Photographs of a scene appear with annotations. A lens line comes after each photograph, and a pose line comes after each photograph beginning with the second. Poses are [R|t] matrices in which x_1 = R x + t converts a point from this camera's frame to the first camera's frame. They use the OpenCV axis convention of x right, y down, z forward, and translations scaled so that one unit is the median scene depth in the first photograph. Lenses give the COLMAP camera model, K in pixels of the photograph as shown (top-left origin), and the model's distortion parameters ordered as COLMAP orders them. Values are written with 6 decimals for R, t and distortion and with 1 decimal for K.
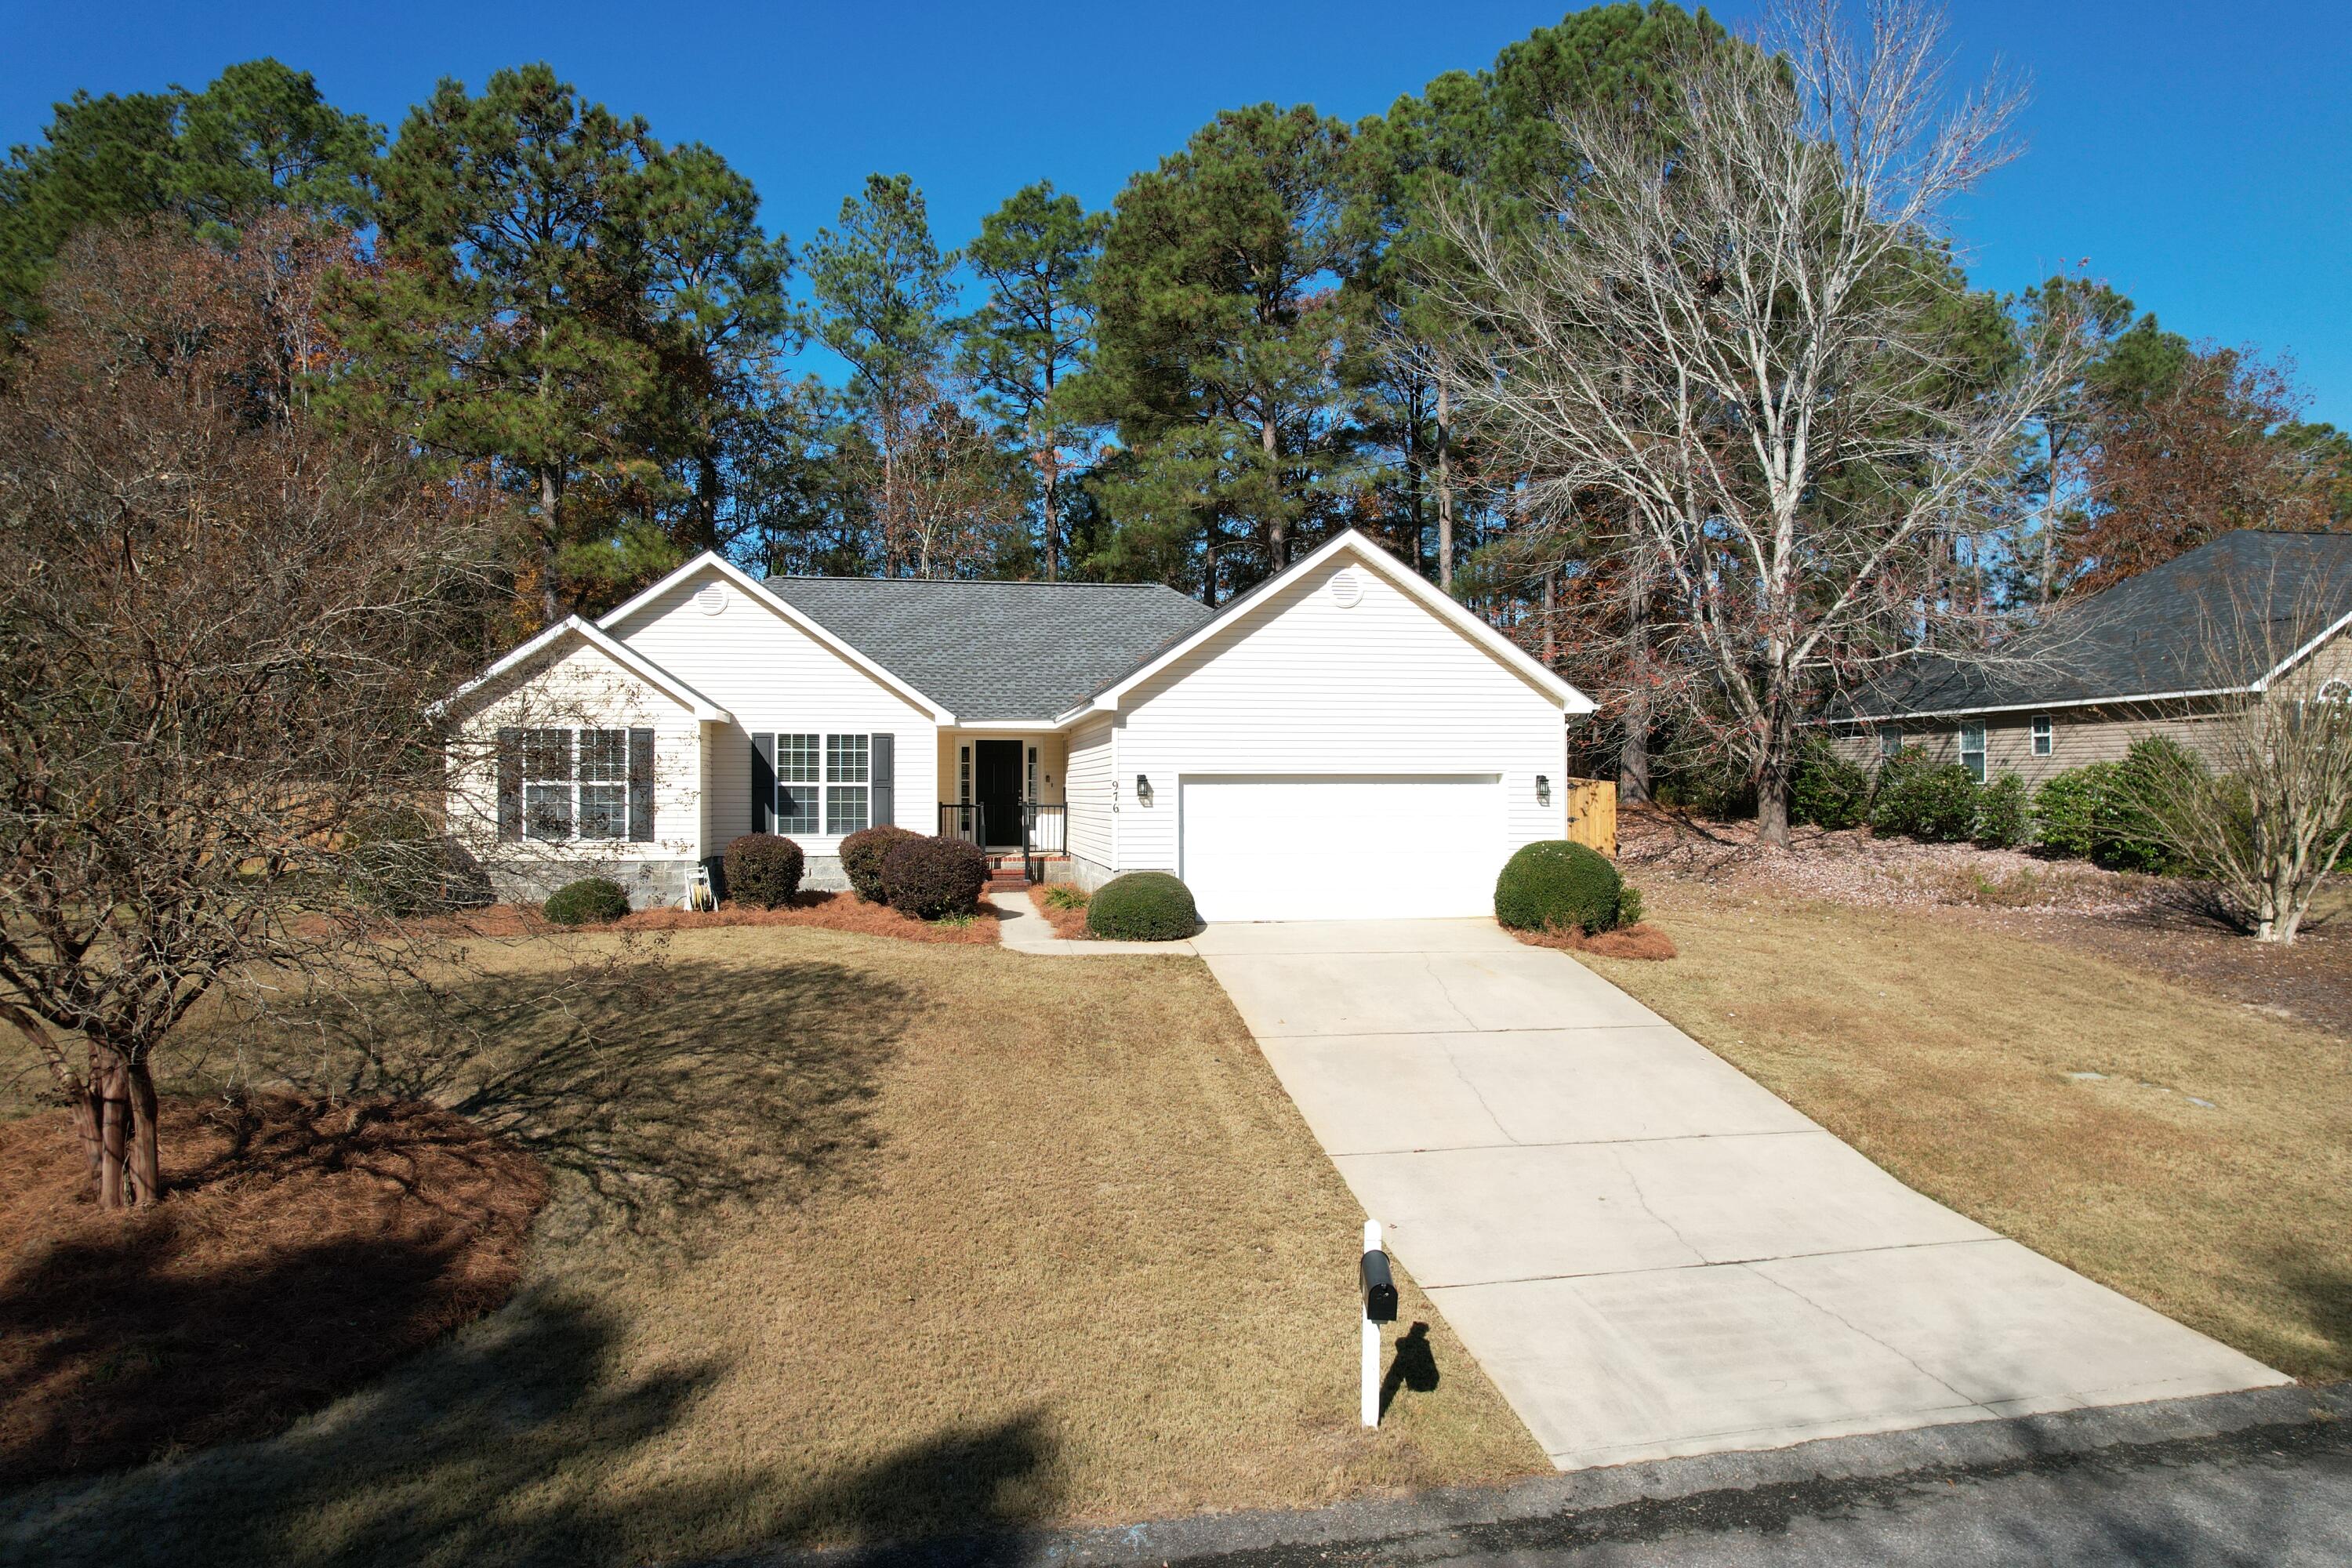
lens RADIAL K [[1504.9, 0, 1206.5], [0, 1504.9, 749.9], [0, 0, 1]] dist [-0.079308, 0.067958]
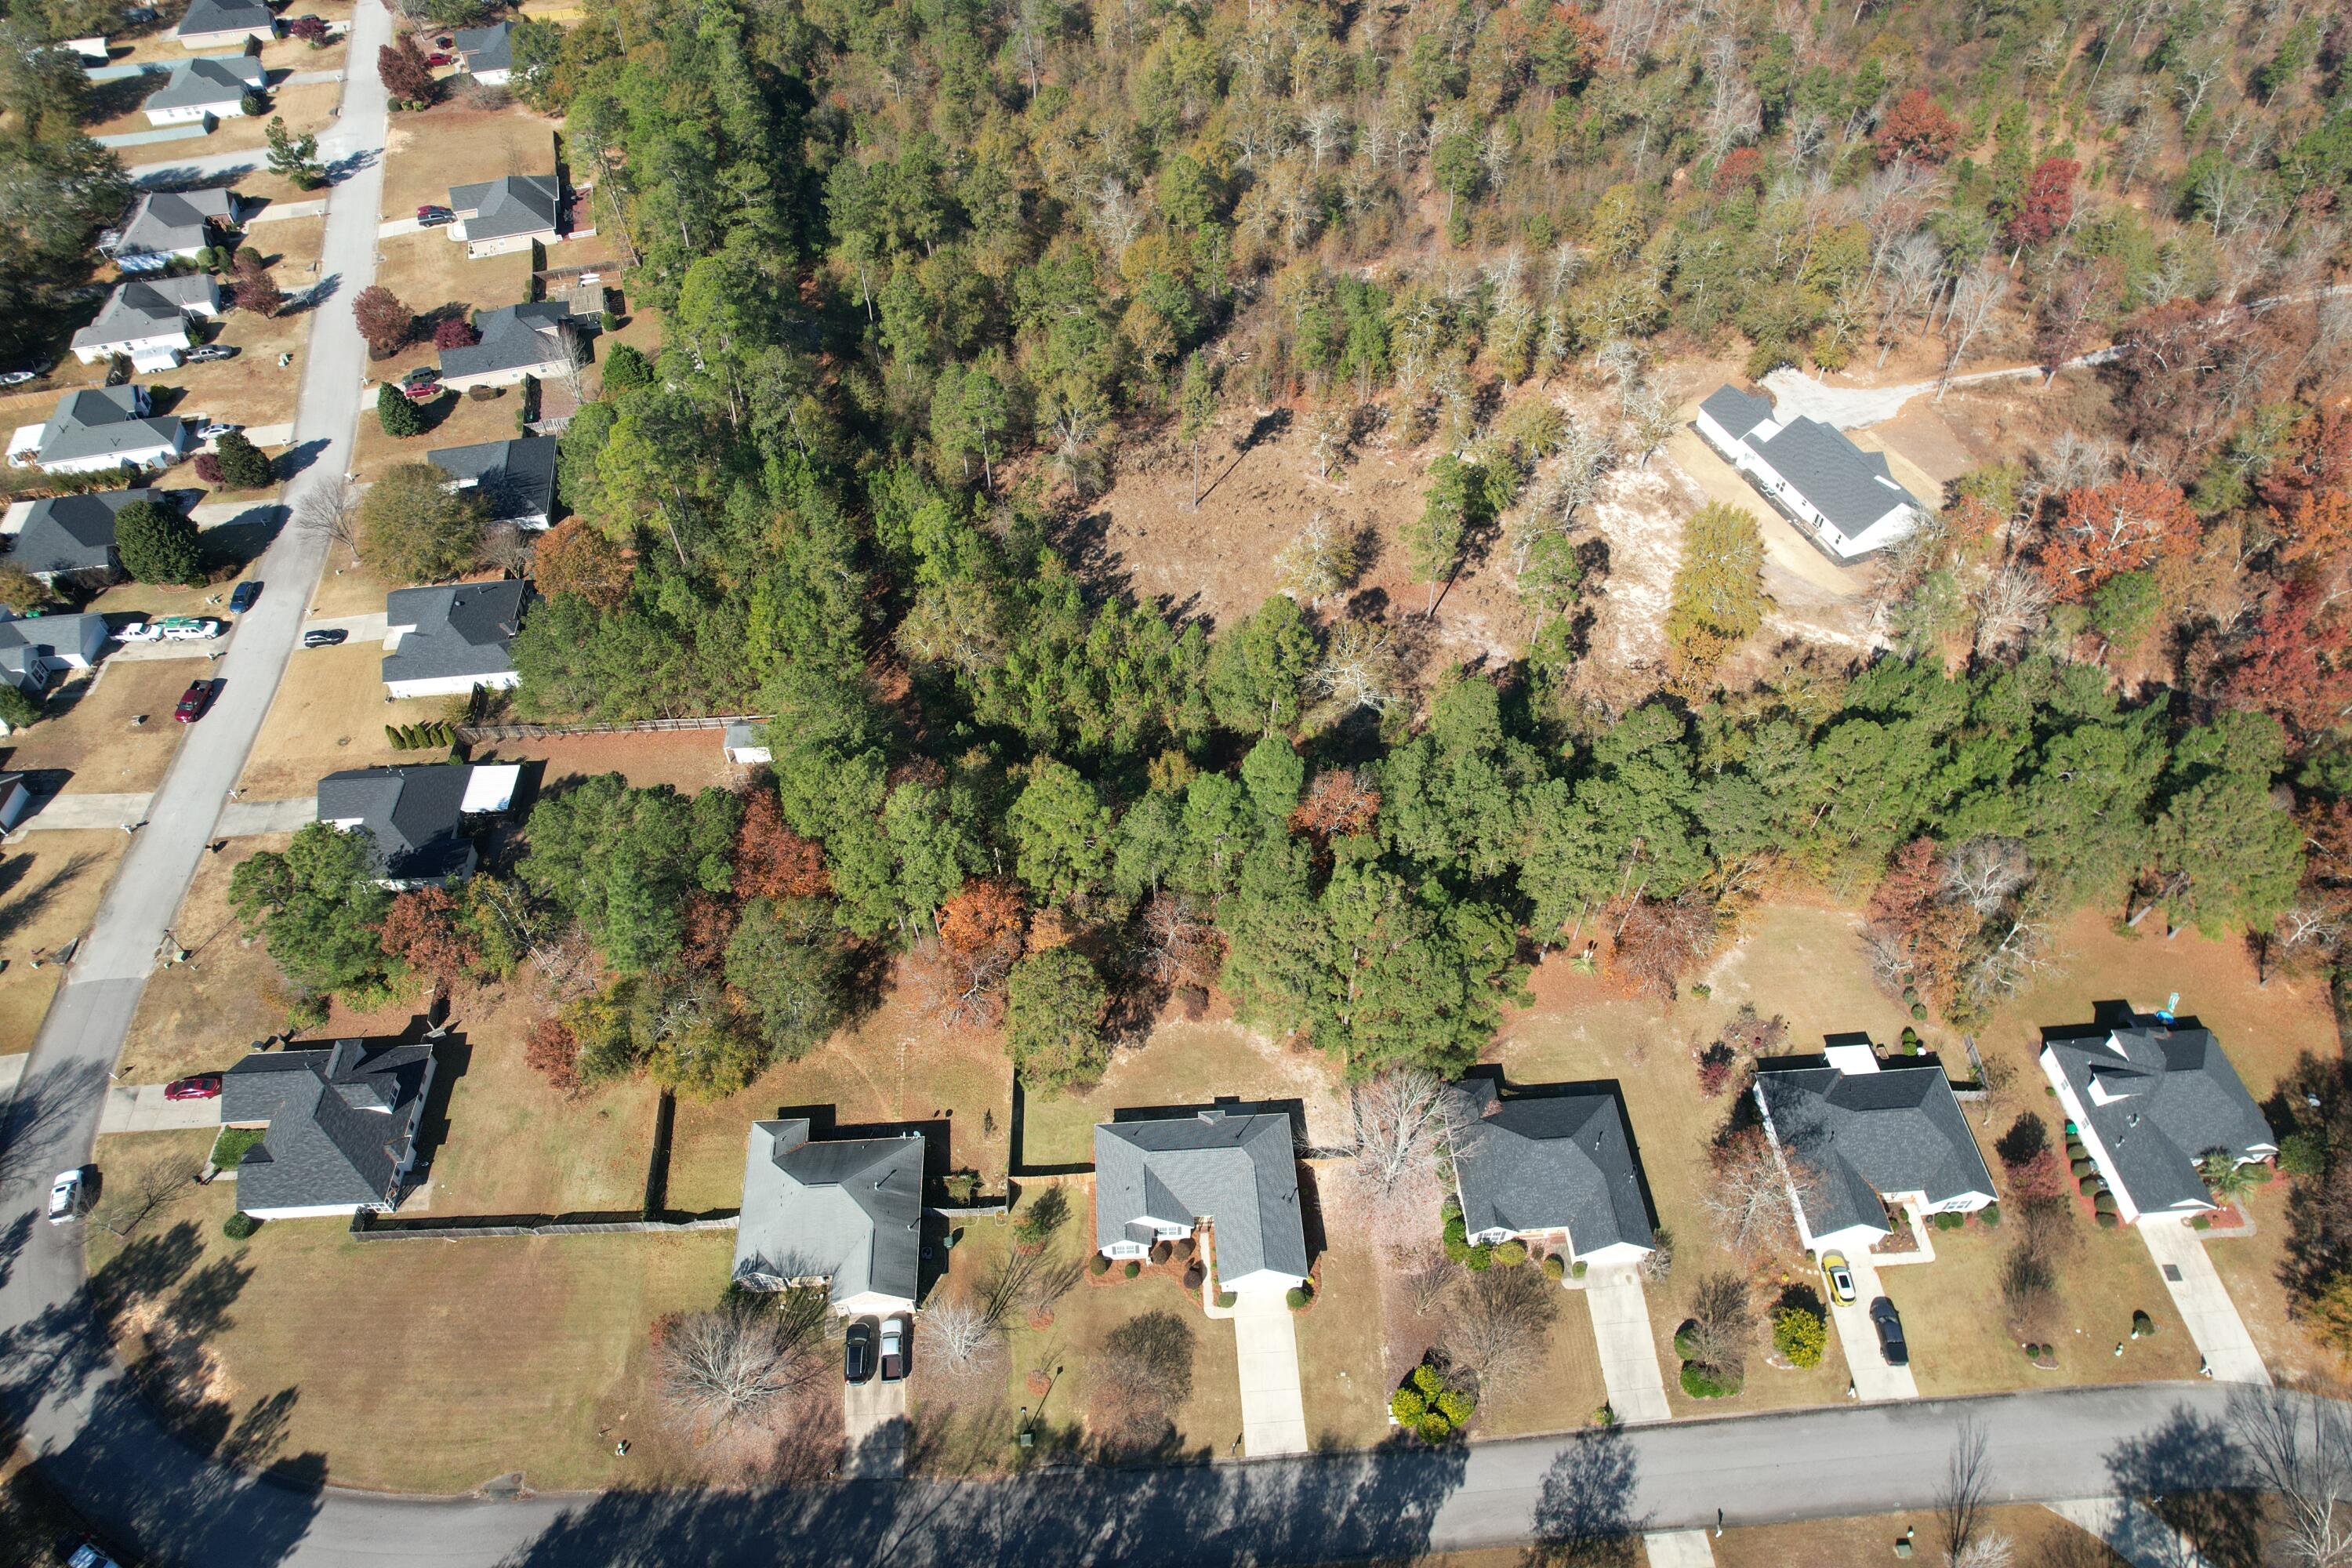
lens RADIAL K [[1504.9, 0, 1175.2], [0, 1504.9, 778.4], [0, 0, 1]] dist [-0.079308, 0.067958]
pose [[0.991728, 0.090538, -0.090991, 0.091658], [0.011149, 0.645431, 0.763737, -4.868759], [0.127876, -0.758434, 0.639082, -1.081426]]
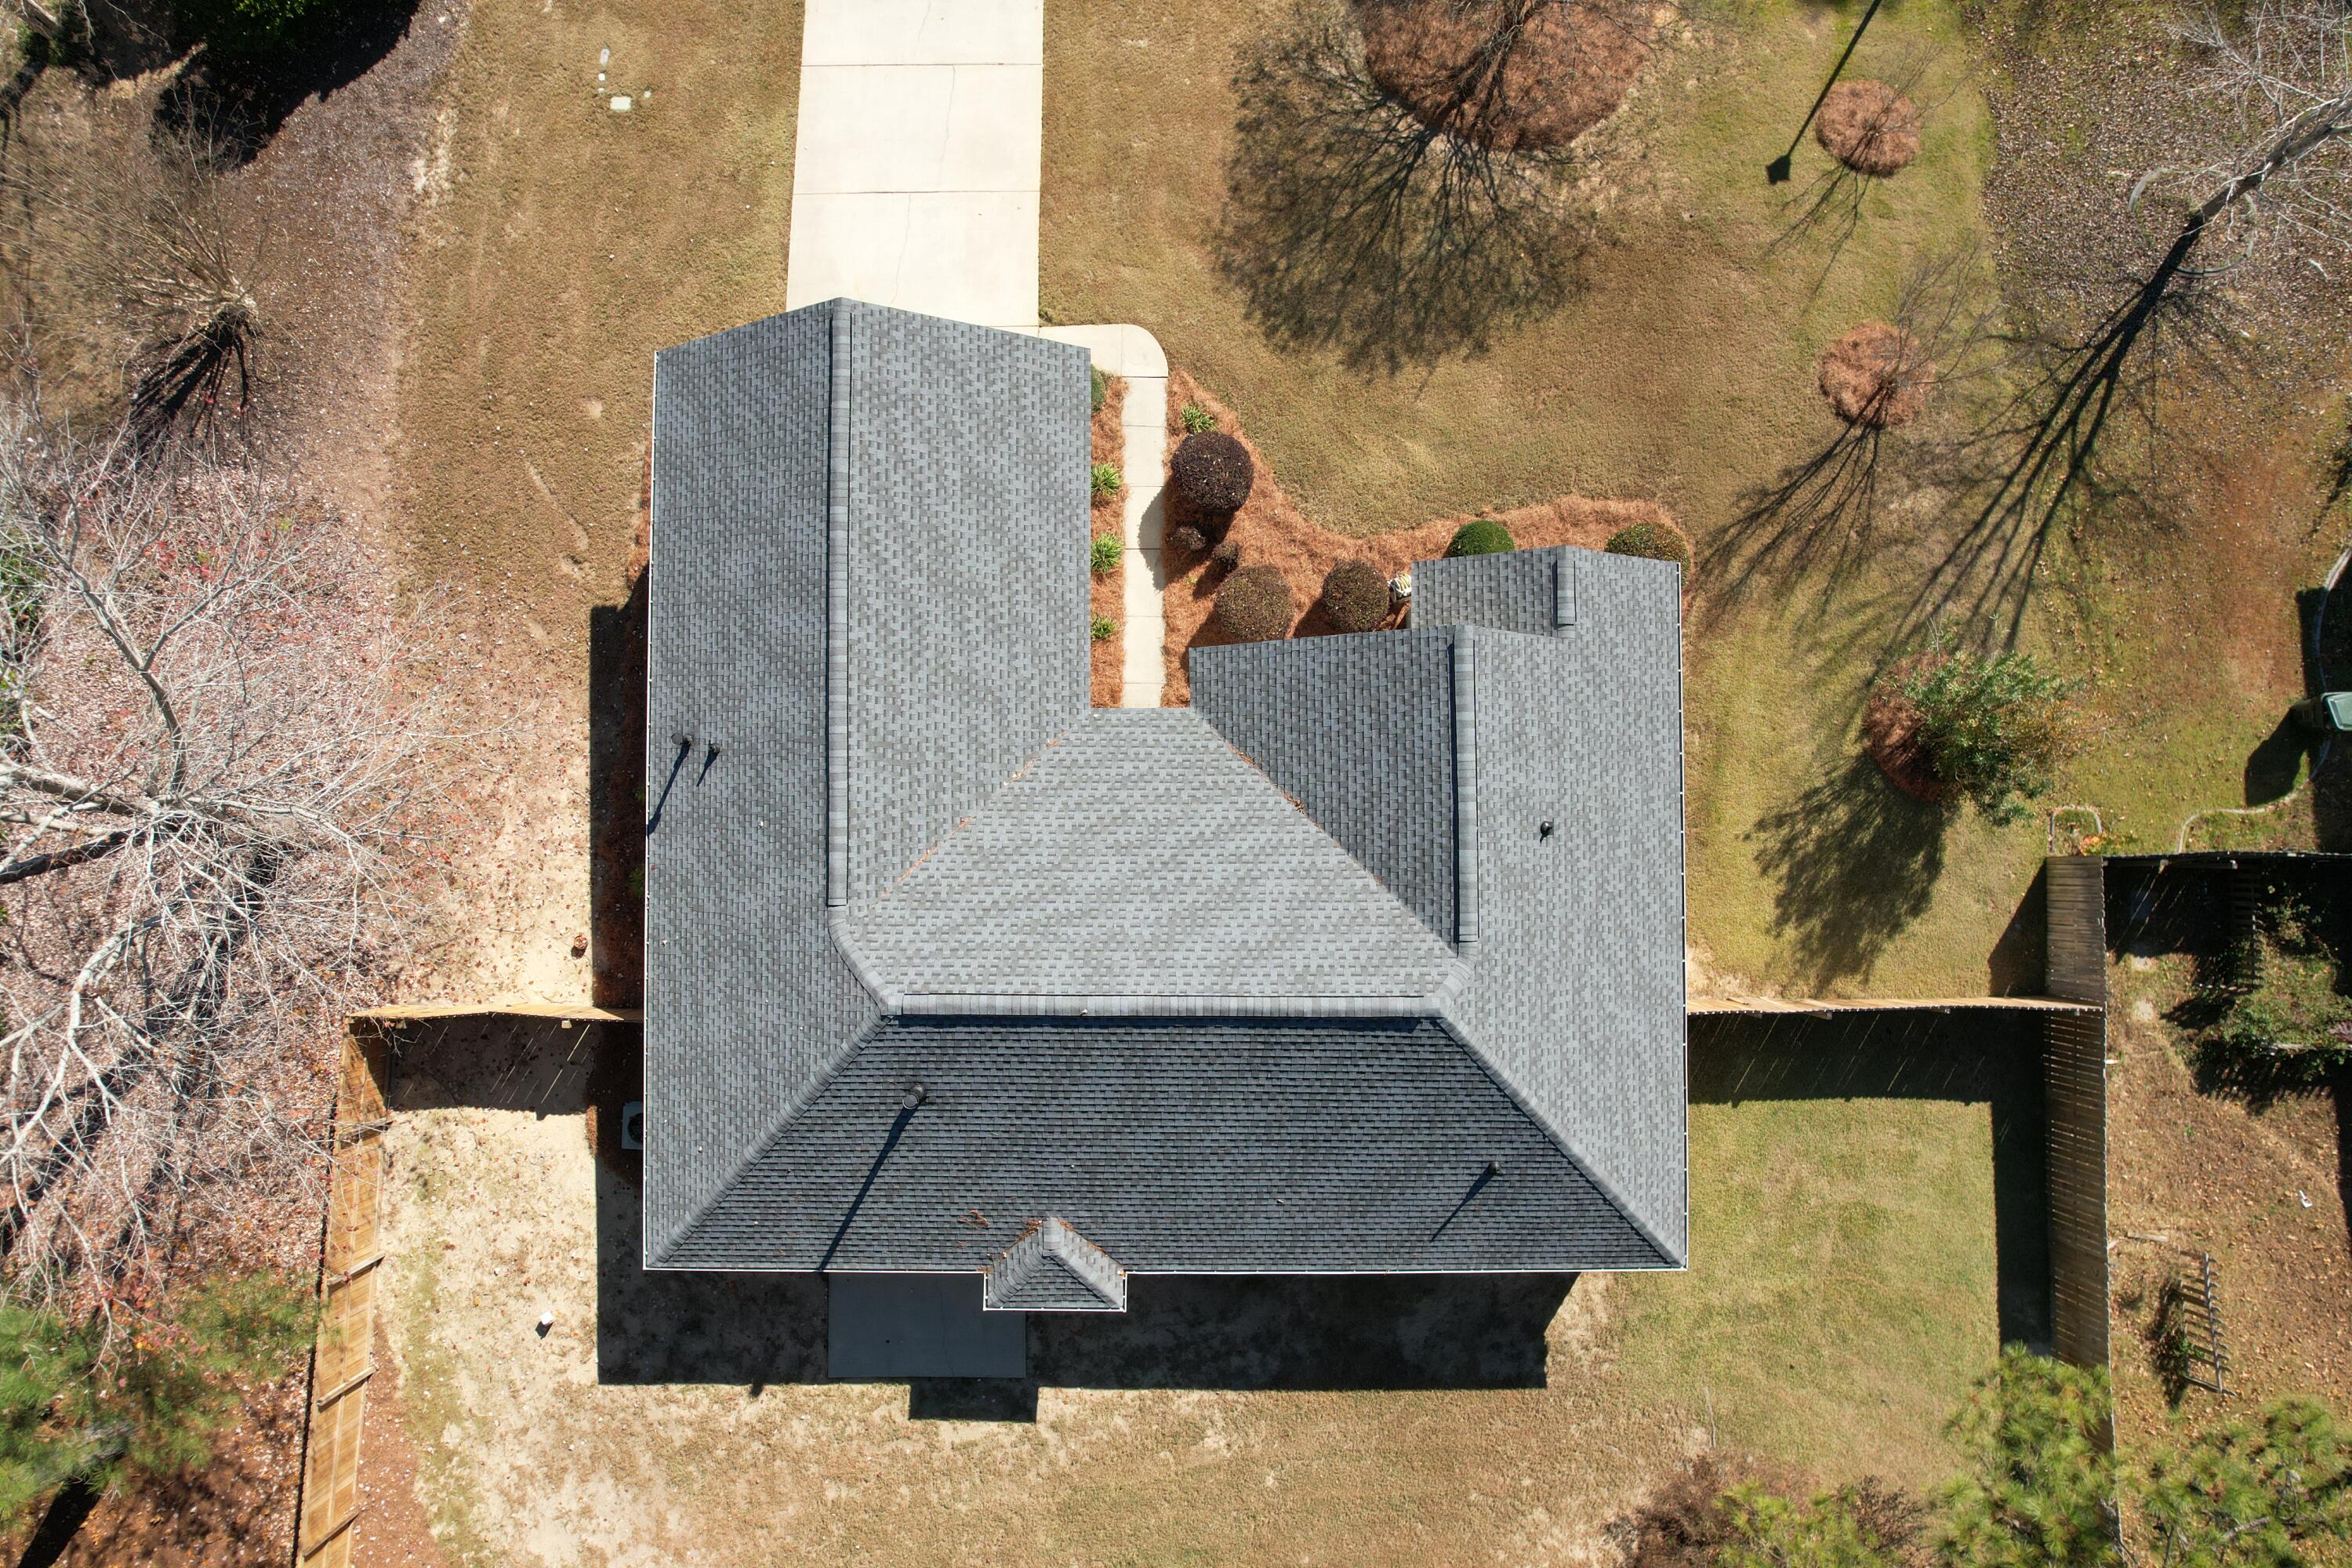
lens RADIAL K [[1504.9, 0, 1177.5], [0, 1504.9, 784.0], [0, 0, 1]] dist [-0.079308, 0.067958]
pose [[-0.983049, -0.182844, 0.013490, -0.188614], [0.000871, 0.068922, 0.997622, -1.014877], [-0.183339, 0.980723, -0.067595, 1.164953]]
